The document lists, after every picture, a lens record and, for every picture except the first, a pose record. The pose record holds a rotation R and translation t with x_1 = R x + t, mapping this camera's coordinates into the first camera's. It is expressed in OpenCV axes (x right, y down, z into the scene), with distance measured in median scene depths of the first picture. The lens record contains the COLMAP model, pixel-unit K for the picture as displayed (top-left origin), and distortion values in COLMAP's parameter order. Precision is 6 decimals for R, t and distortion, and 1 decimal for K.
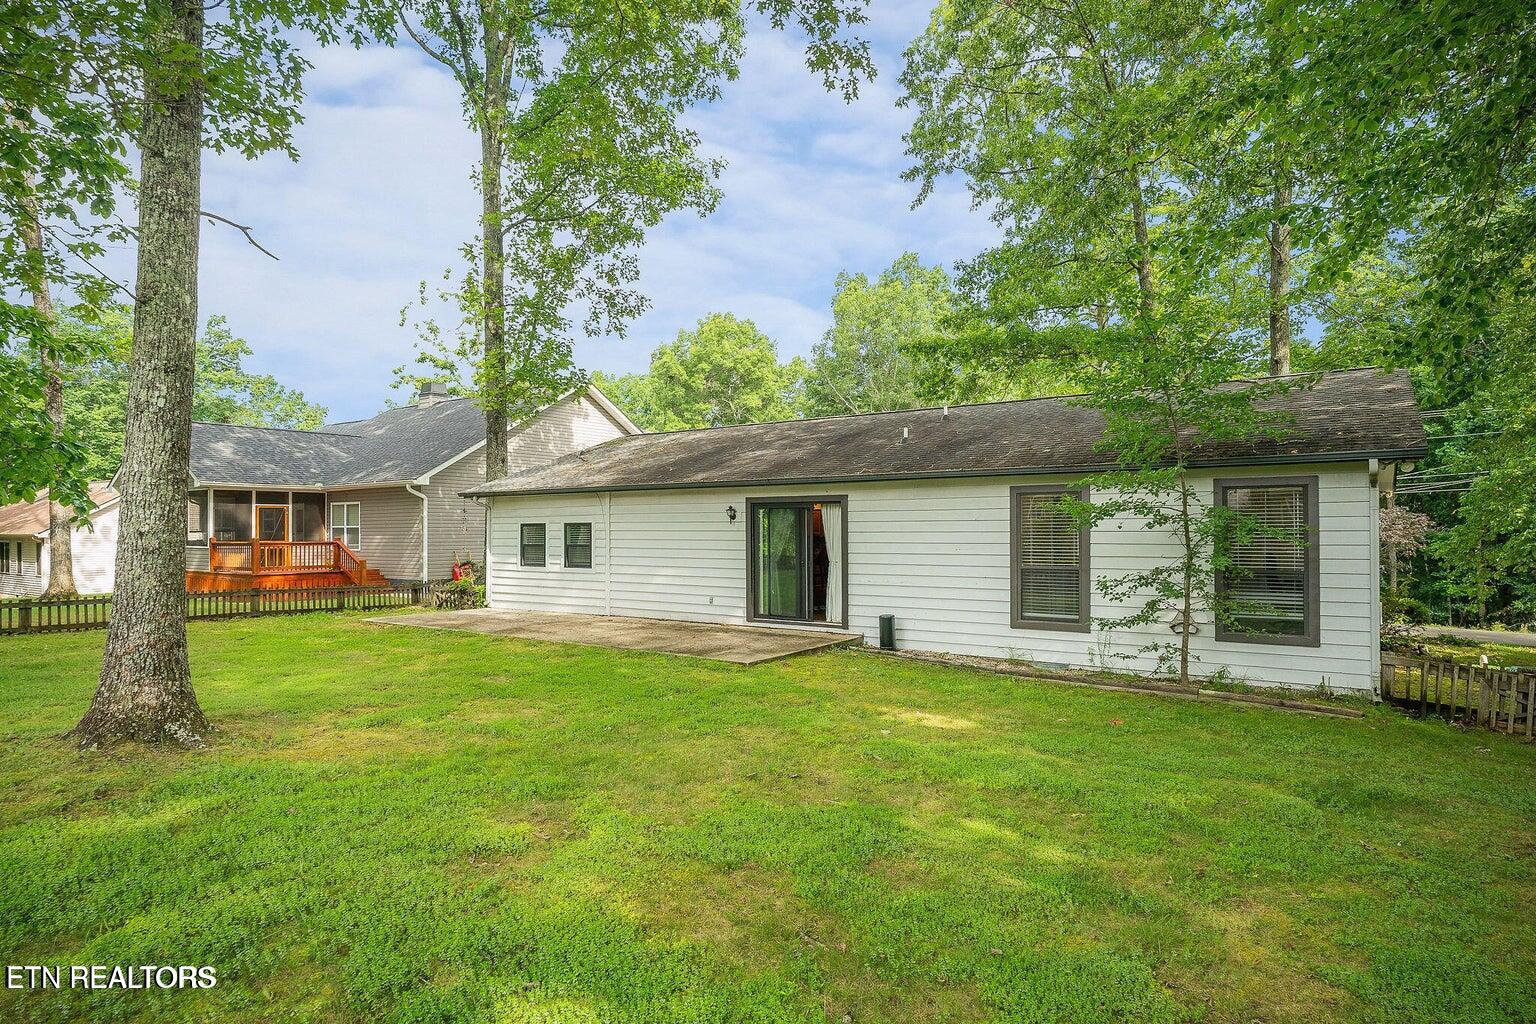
lens RADIAL K [[863.4, 0, 752.9], [0, 863.4, 511.2], [0, 0, 1]] dist [-0.000434, 0.001290]
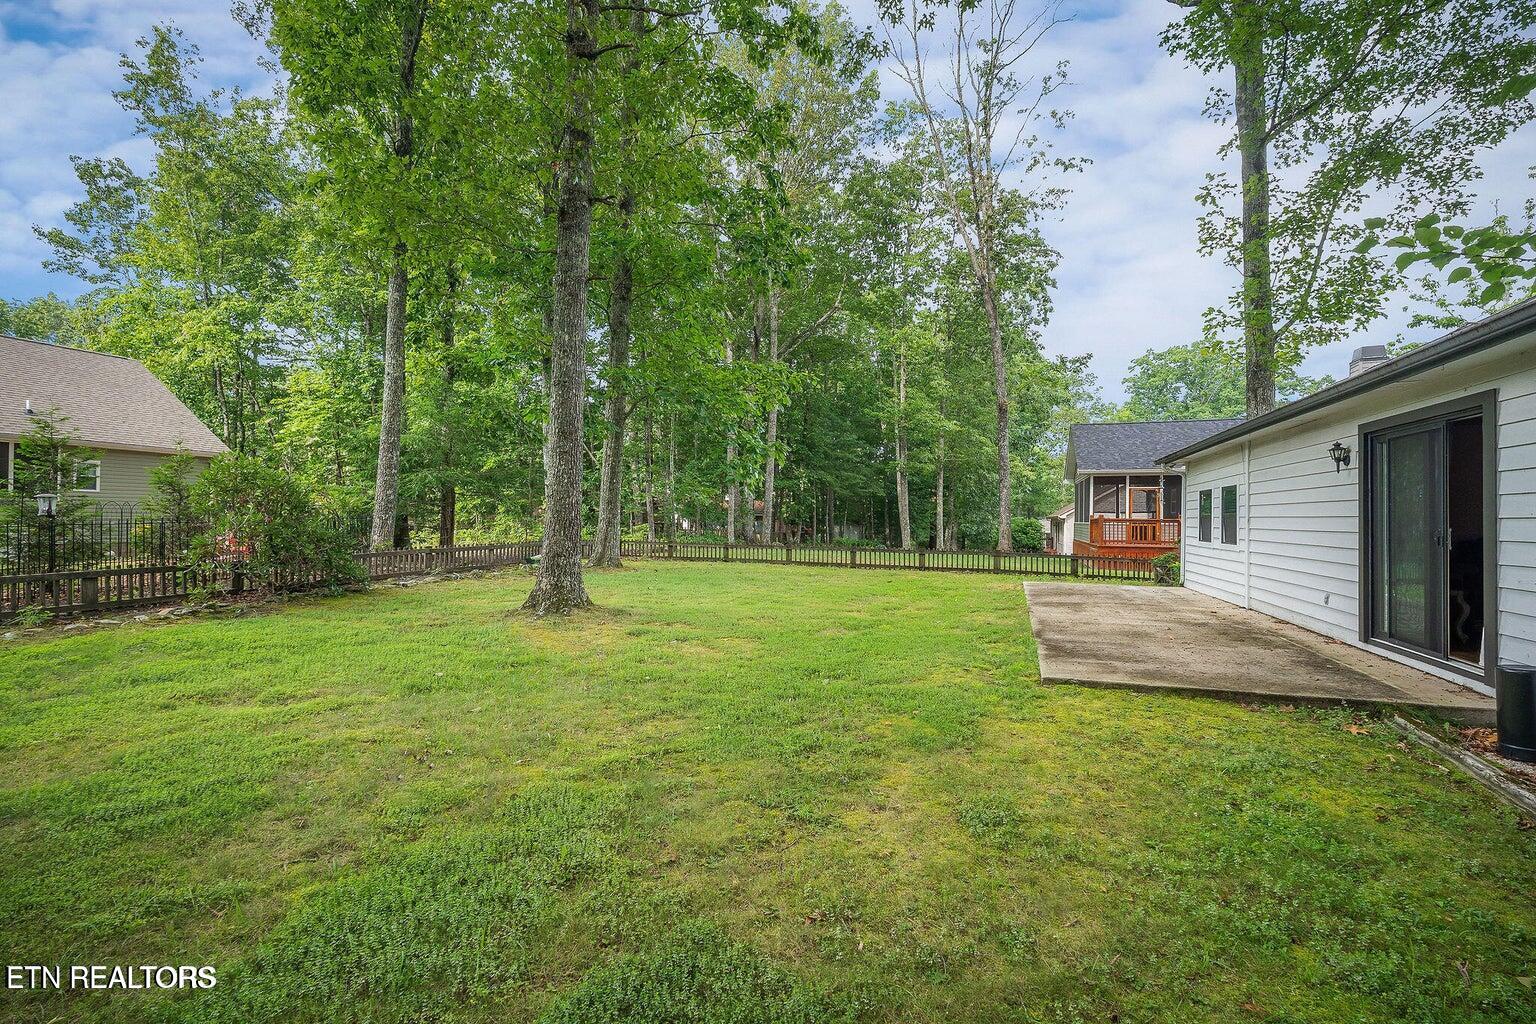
lens RADIAL K [[688.0, 0, 767.3], [0, 688.0, 511.3], [0, 0, 1]] dist [-0.000585, -0.000327]
pose [[0.292929, -0.005031, -0.956121, 0.278571], [0.012241, 0.999924, -0.001511, 0.032739], [0.956056, -0.011261, 0.292968, 0.427610]]
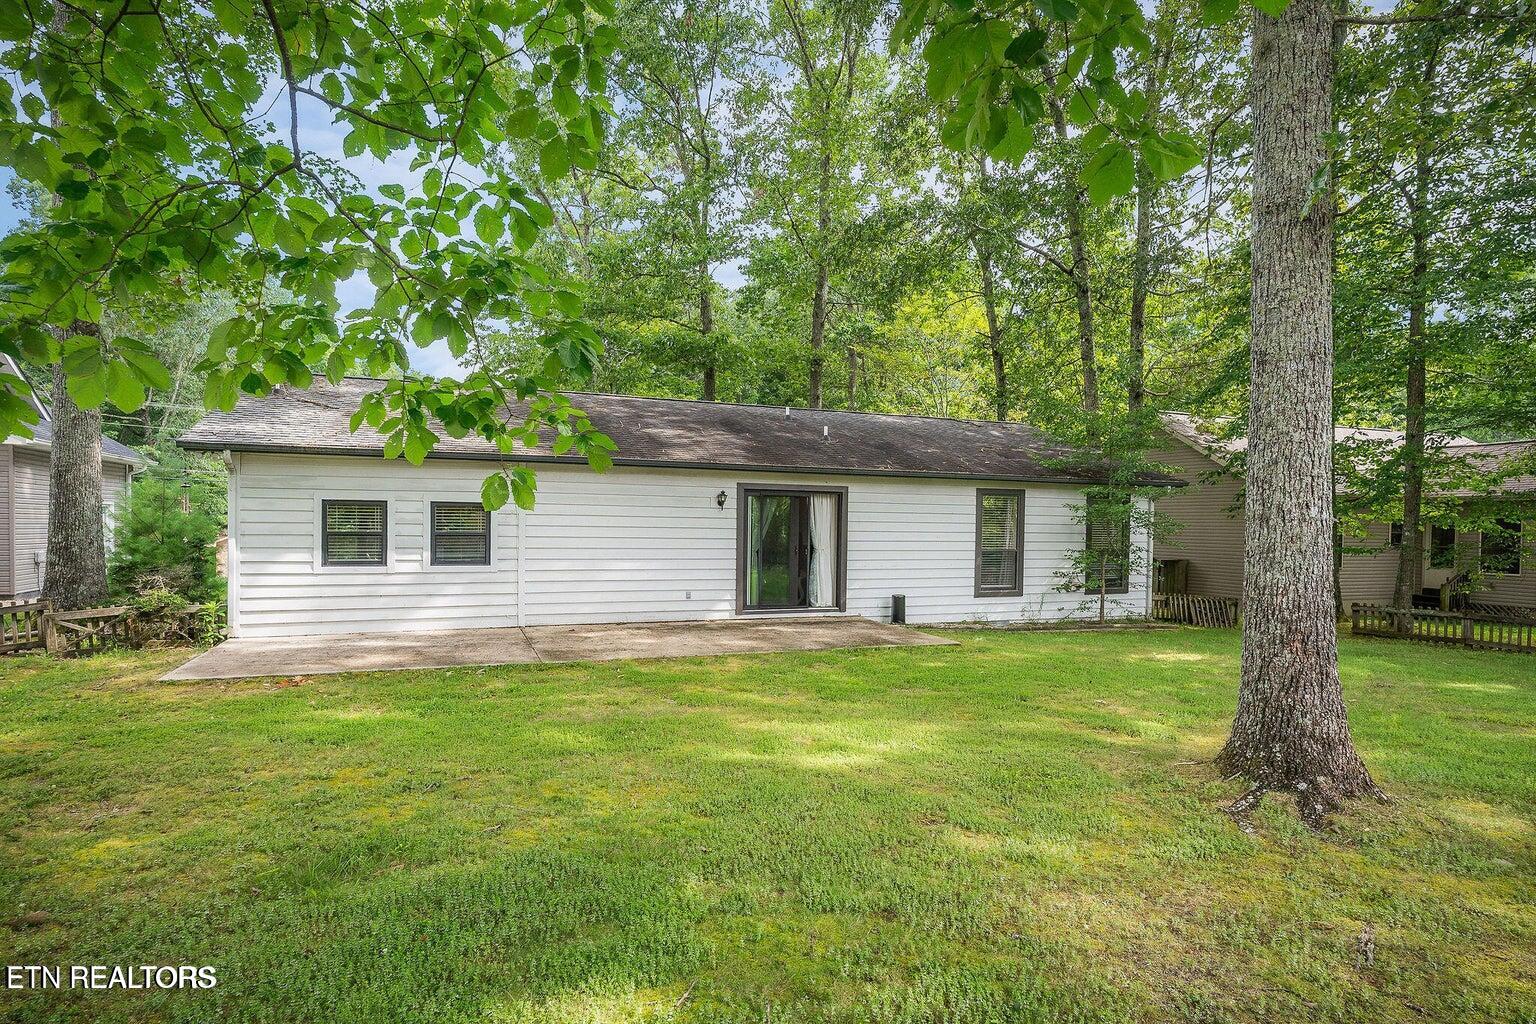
lens RADIAL K [[864.7, 0, 764.9], [0, 864.7, 518.8], [0, 0, 1]] dist [0.003265, 0.000264]
pose [[0.517426, 0.010444, 0.855664, -0.701040], [-0.037674, 0.999234, 0.010585, 0.010812], [-0.854898, -0.037713, 0.517424, 0.428835]]
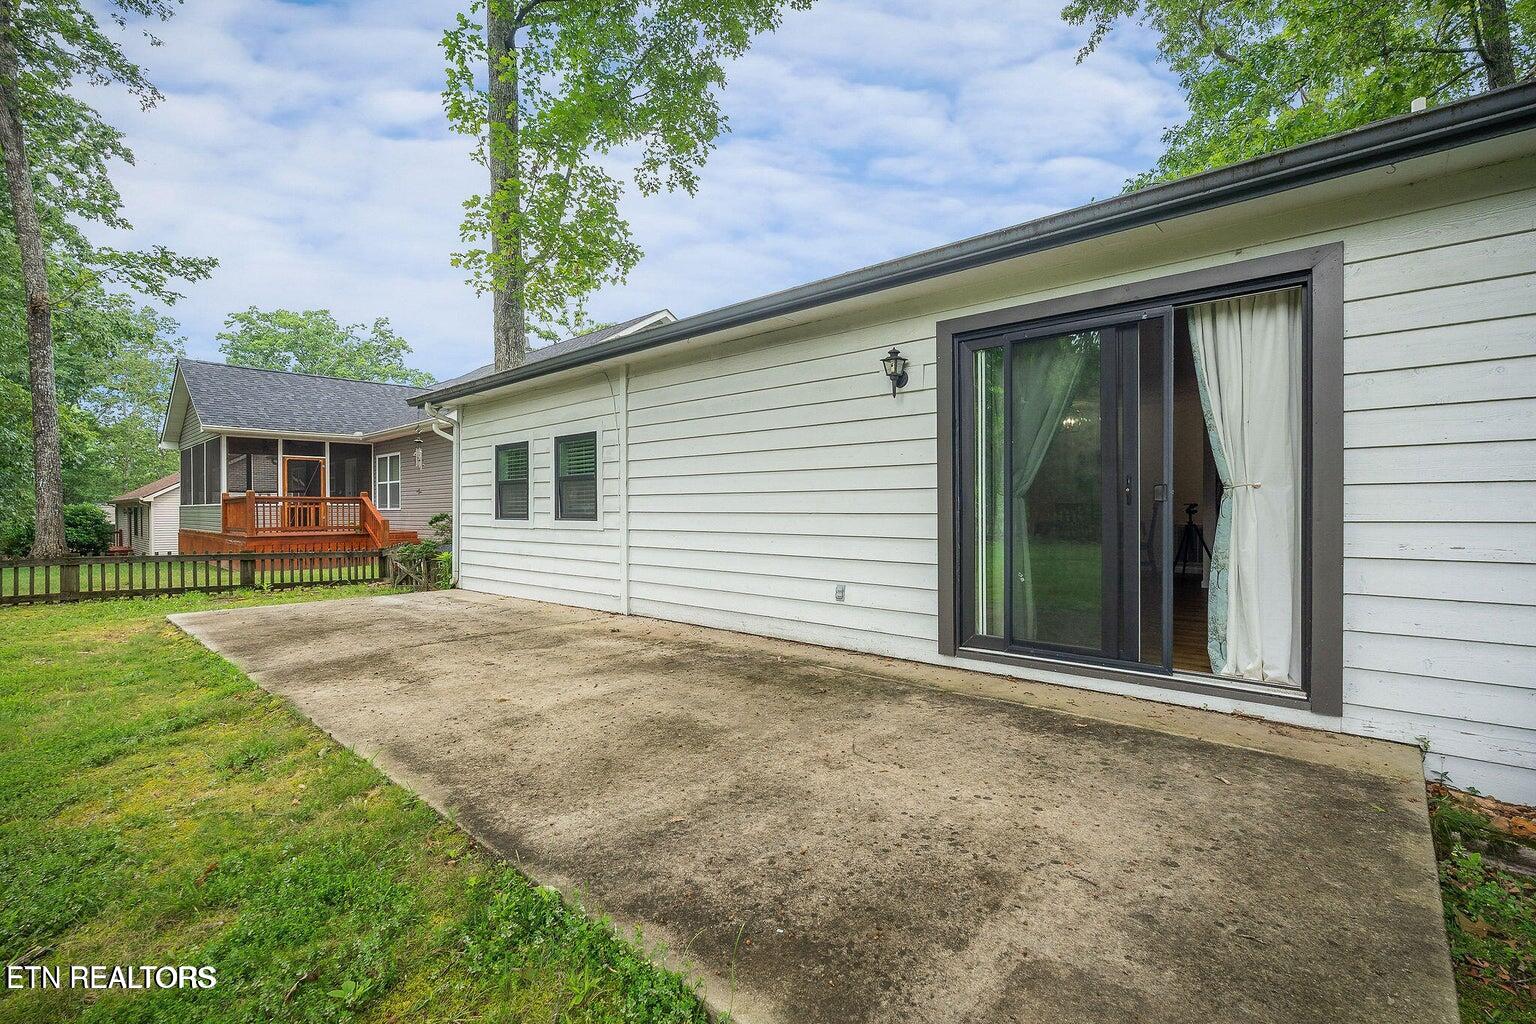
lens RADIAL K [[688.0, 0, 769.2], [0, 688.0, 511.5], [0, 0, 1]] dist [-0.000585, -0.000327]
pose [[0.994698, 0.000496, -0.102841, -0.043978], [0.002228, 0.999650, 0.026370, 0.050910], [0.102818, -0.026460, 0.994348, 0.611186]]
